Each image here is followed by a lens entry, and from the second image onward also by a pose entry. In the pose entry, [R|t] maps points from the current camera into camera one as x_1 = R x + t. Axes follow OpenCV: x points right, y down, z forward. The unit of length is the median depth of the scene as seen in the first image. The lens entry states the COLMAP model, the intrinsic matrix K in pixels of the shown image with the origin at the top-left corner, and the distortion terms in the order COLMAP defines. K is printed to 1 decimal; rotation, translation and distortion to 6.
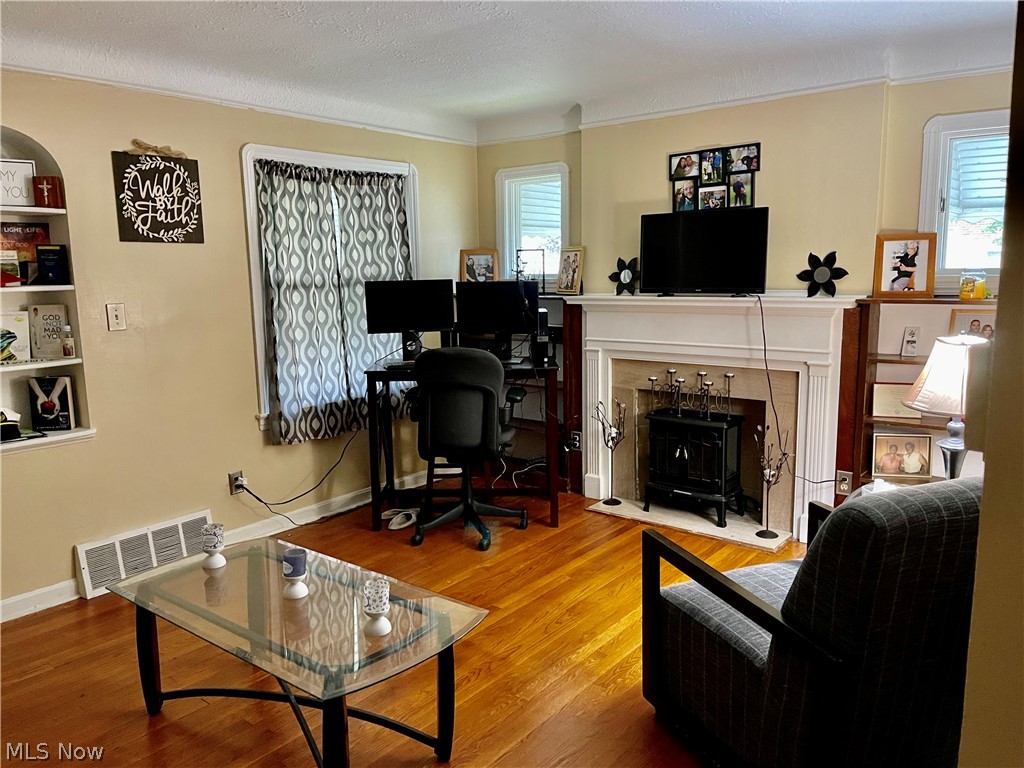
lens RADIAL K [[774.8, 0, 510.4], [0, 774.8, 385.7], [0, 0, 1]] dist [-0.003111, -0.000981]
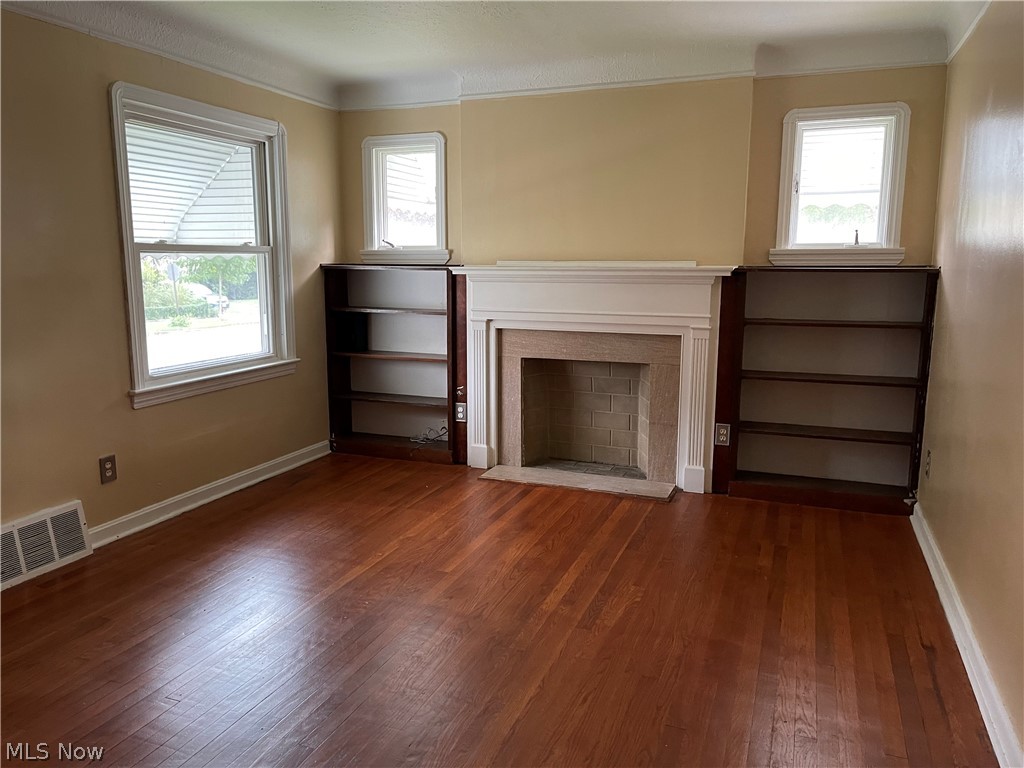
lens RADIAL K [[774.8, 0, 512.3], [0, 774.8, 381.6], [0, 0, 1]] dist [-0.003111, -0.000981]
pose [[0.950346, -0.025145, 0.310178, -0.196237], [0.024220, 0.999683, 0.006836, 0.032755], [-0.310252, 0.001016, 0.950654, 0.029505]]
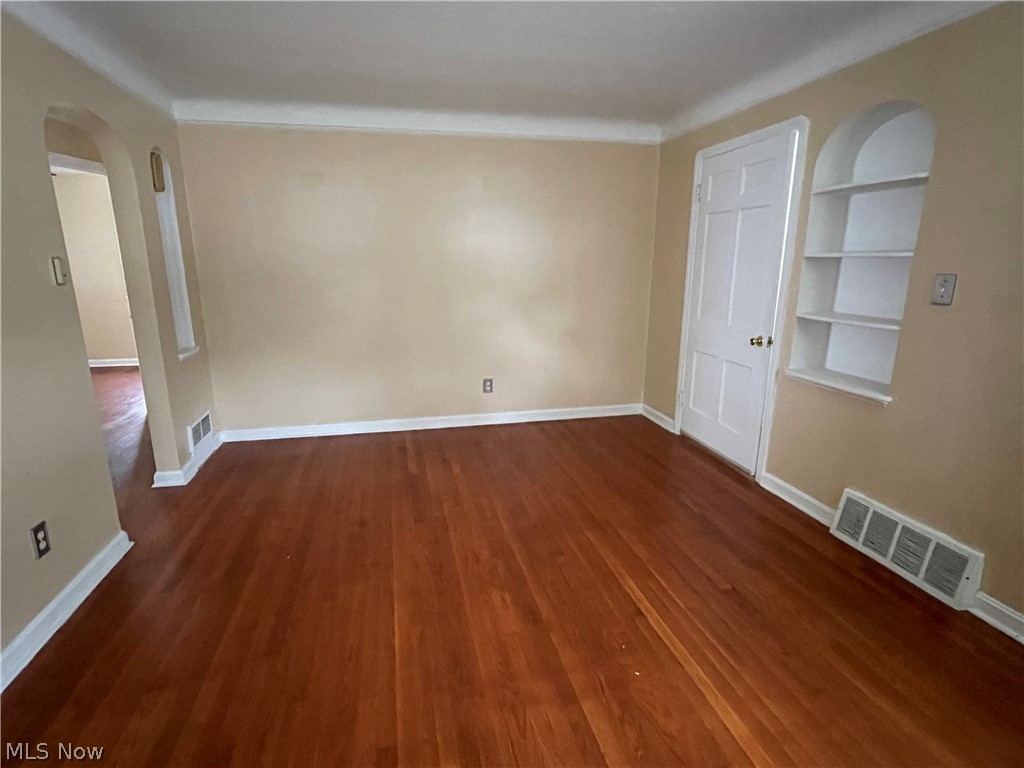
lens RADIAL K [[516.0, 0, 509.0], [0, 516.0, 384.7], [0, 0, 1]] dist [0.000341, 0.000225]
pose [[-0.621205, 0.196890, -0.758511, 0.259926], [-0.113638, 0.935059, 0.335785, -0.118327], [0.775365, 0.294787, -0.558489, 0.892334]]
